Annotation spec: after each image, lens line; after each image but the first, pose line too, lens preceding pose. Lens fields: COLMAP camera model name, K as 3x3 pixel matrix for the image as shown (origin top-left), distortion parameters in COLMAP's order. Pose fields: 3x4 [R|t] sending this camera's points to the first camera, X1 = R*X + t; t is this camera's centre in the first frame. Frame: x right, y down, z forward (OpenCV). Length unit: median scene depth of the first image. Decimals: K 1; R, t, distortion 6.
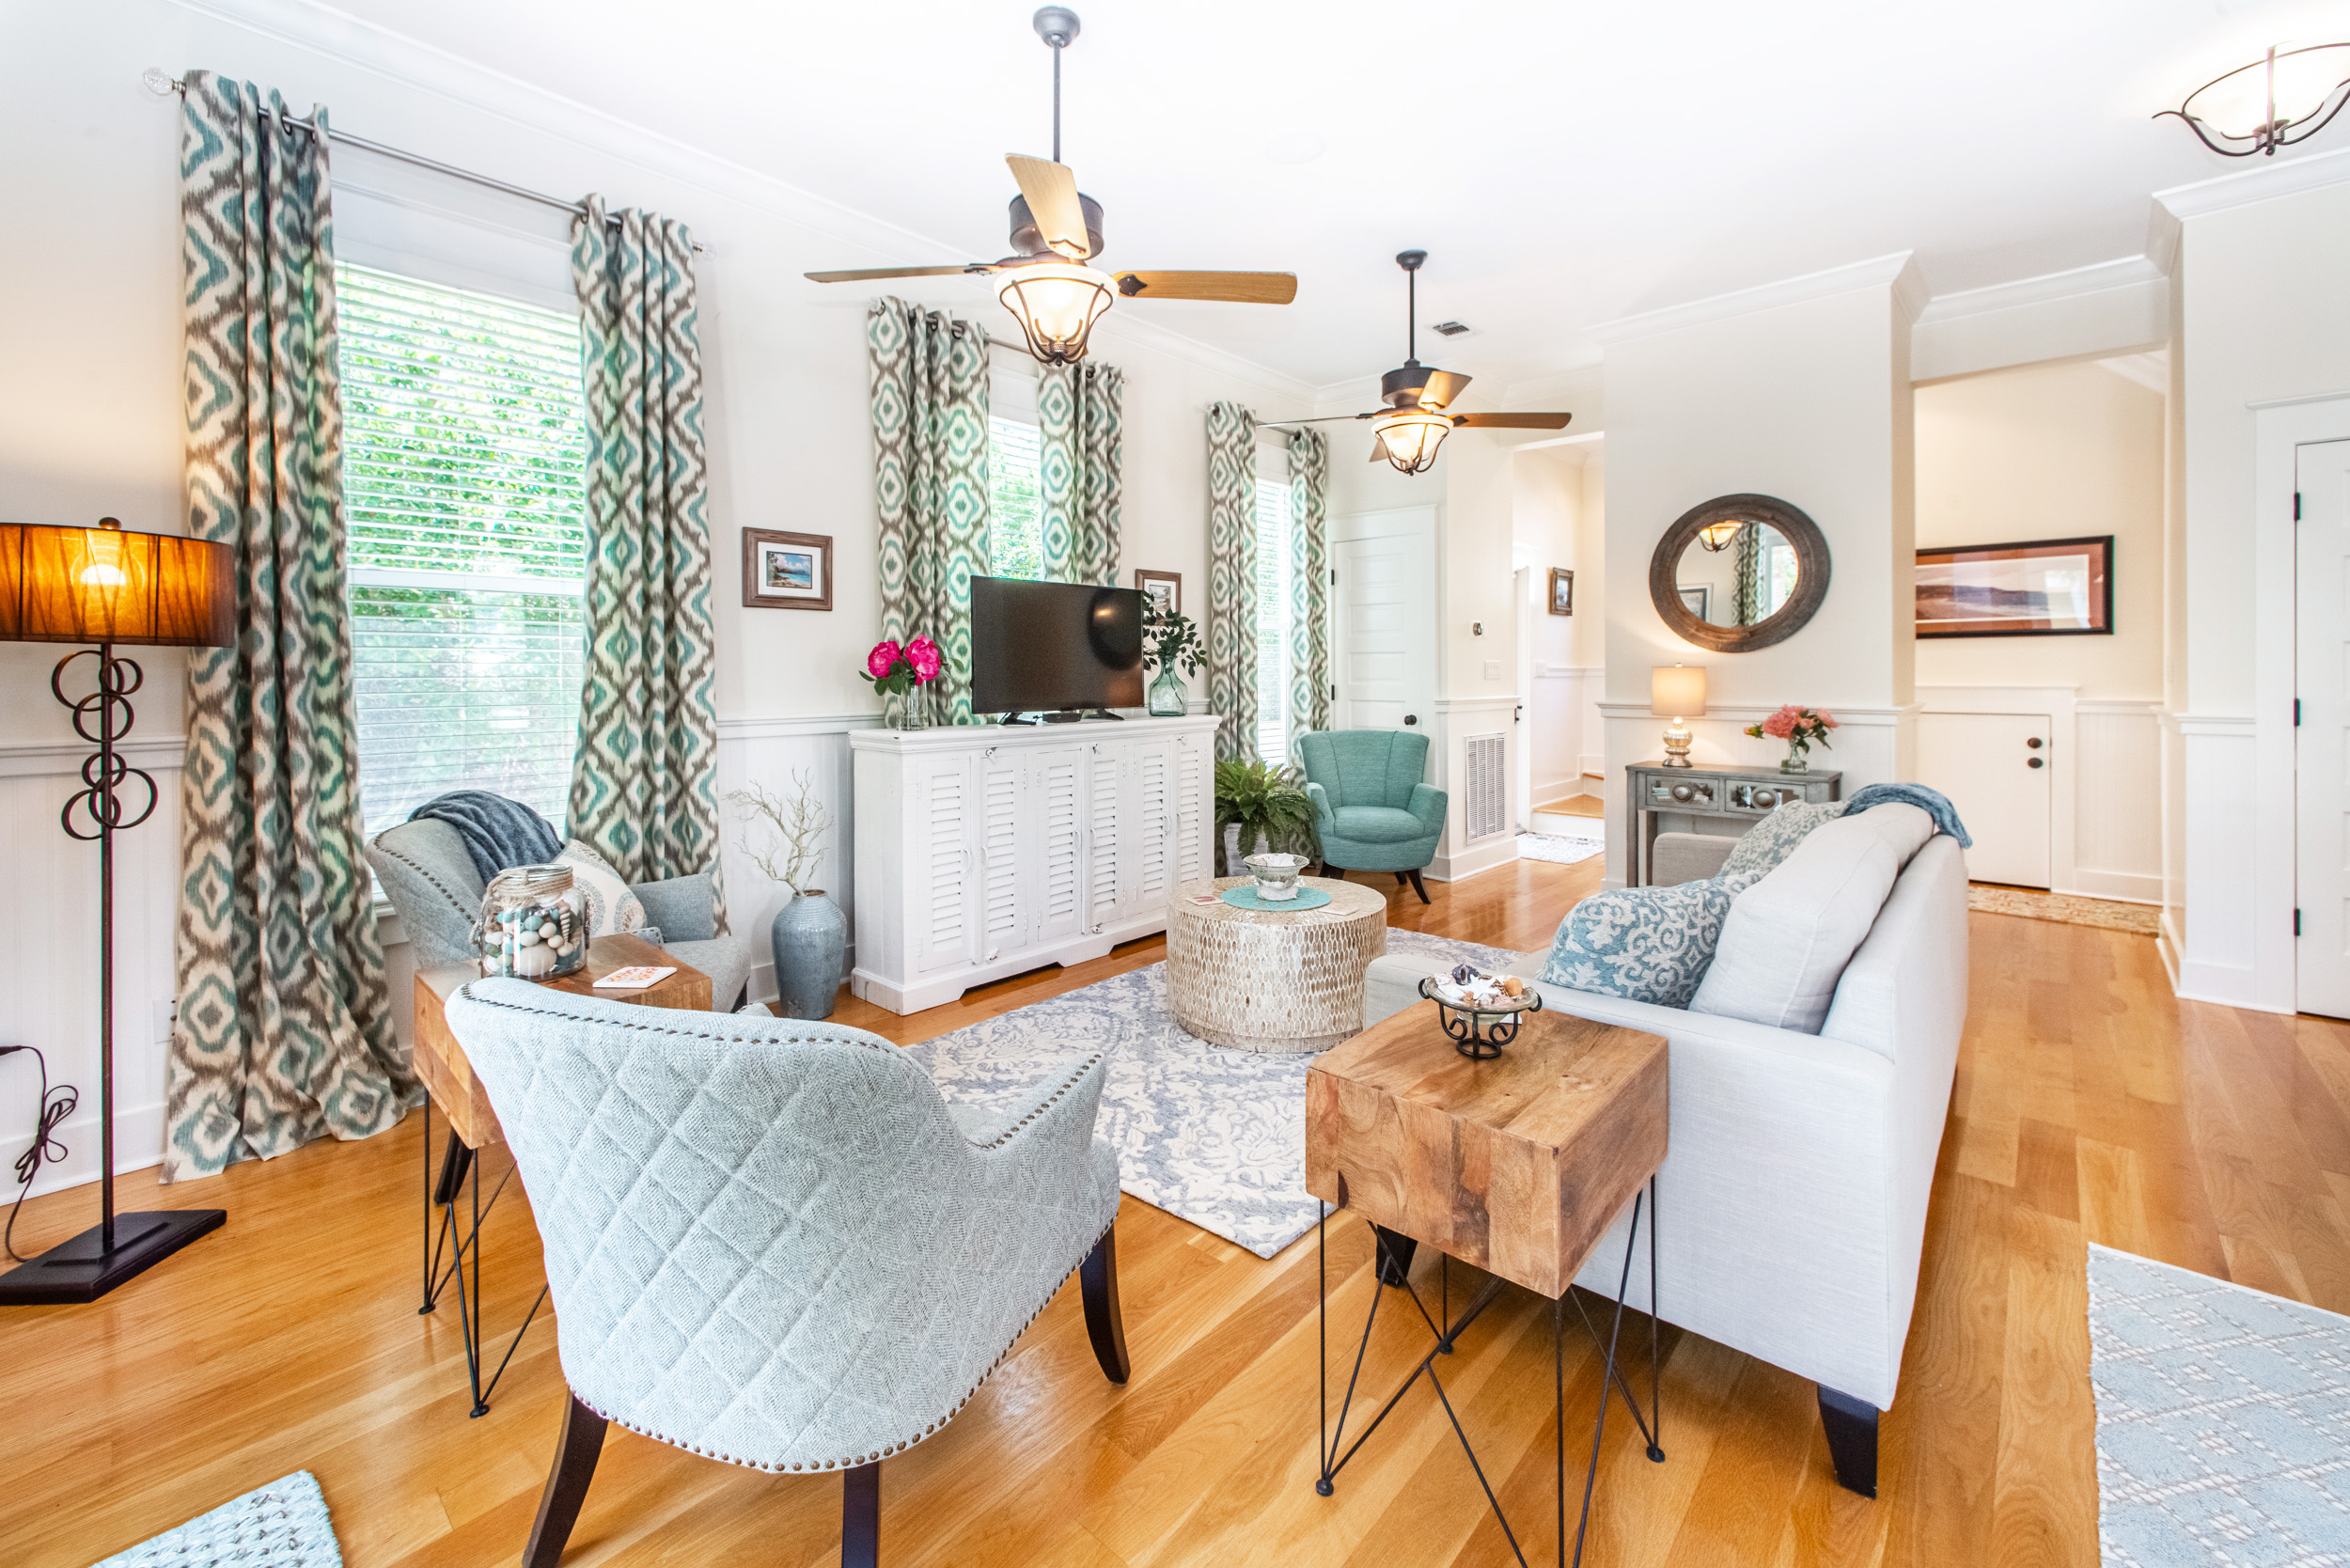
lens RADIAL K [[967.0, 0, 1184.4], [0, 967.0, 685.1], [0, 0, 1]] dist [-0.000164, -0.000159]
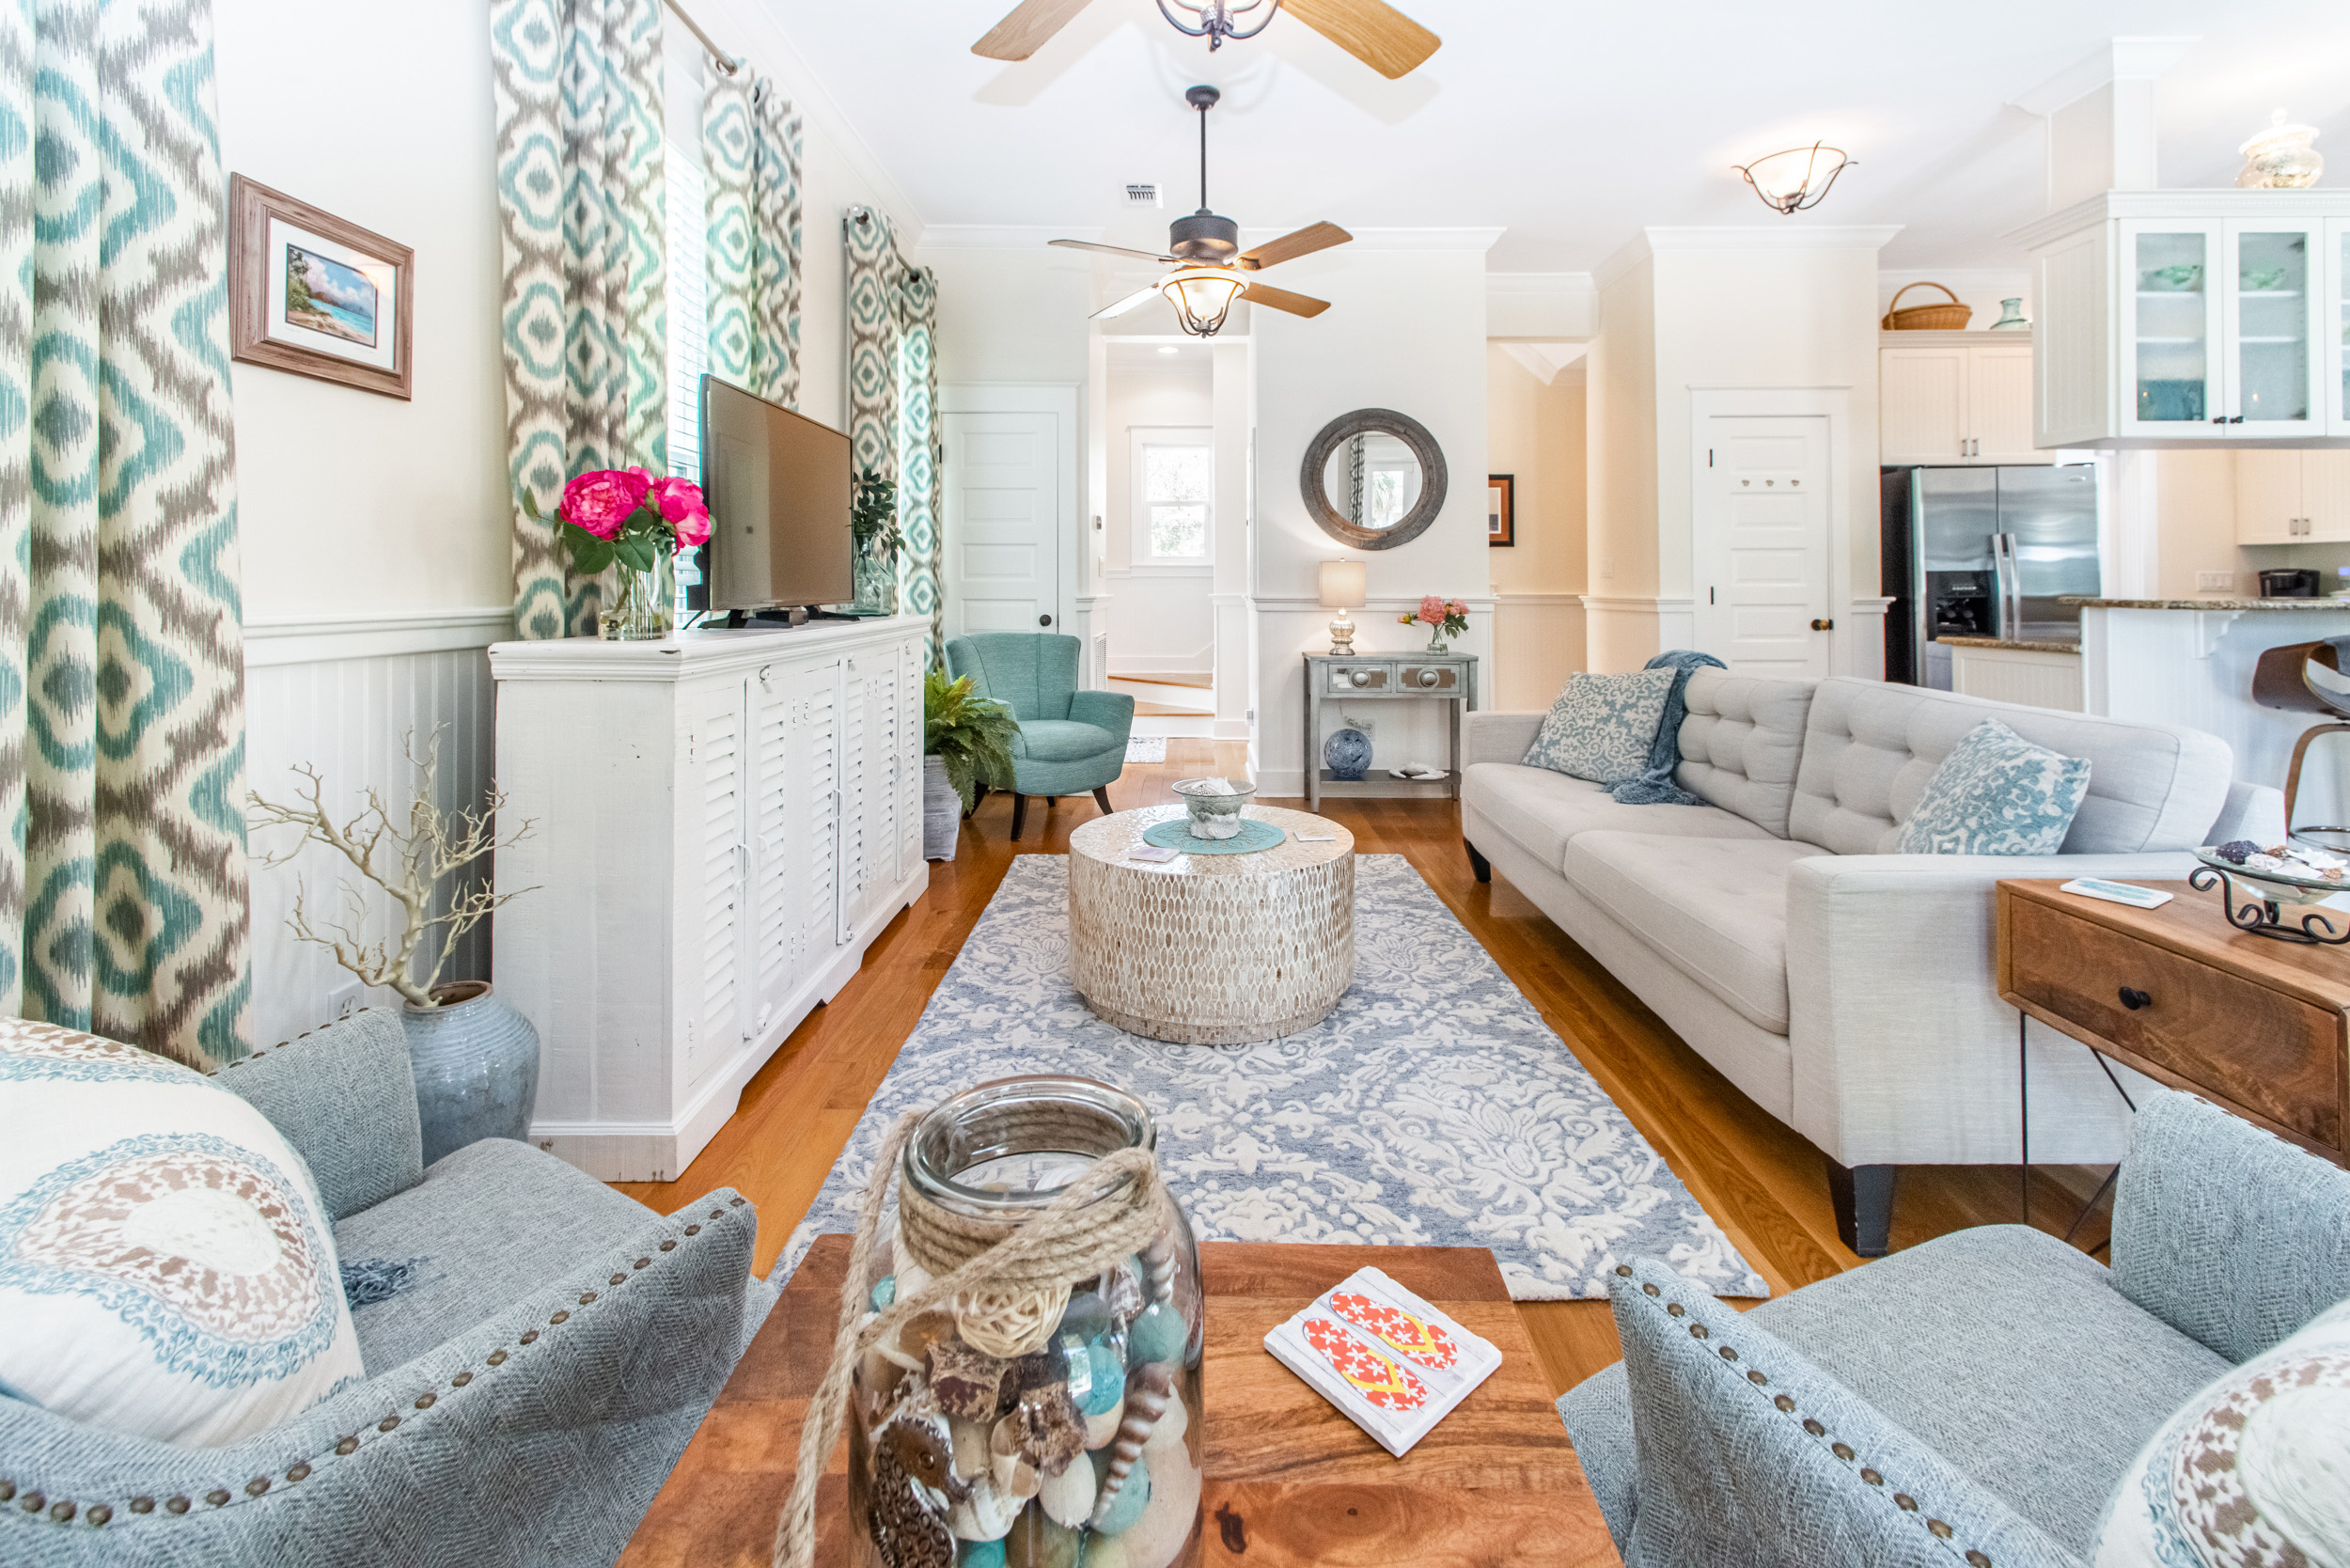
lens RADIAL K [[962.9, 0, 1179.6], [0, 962.9, 583.2], [0, 0, 1]] dist [0.000925, 0.000043]
pose [[0.748083, 0.006433, 0.663574, -0.372450], [0.004966, 0.999871, -0.015293, 0.022559], [-0.663587, 0.014736, 0.747954, 0.358796]]
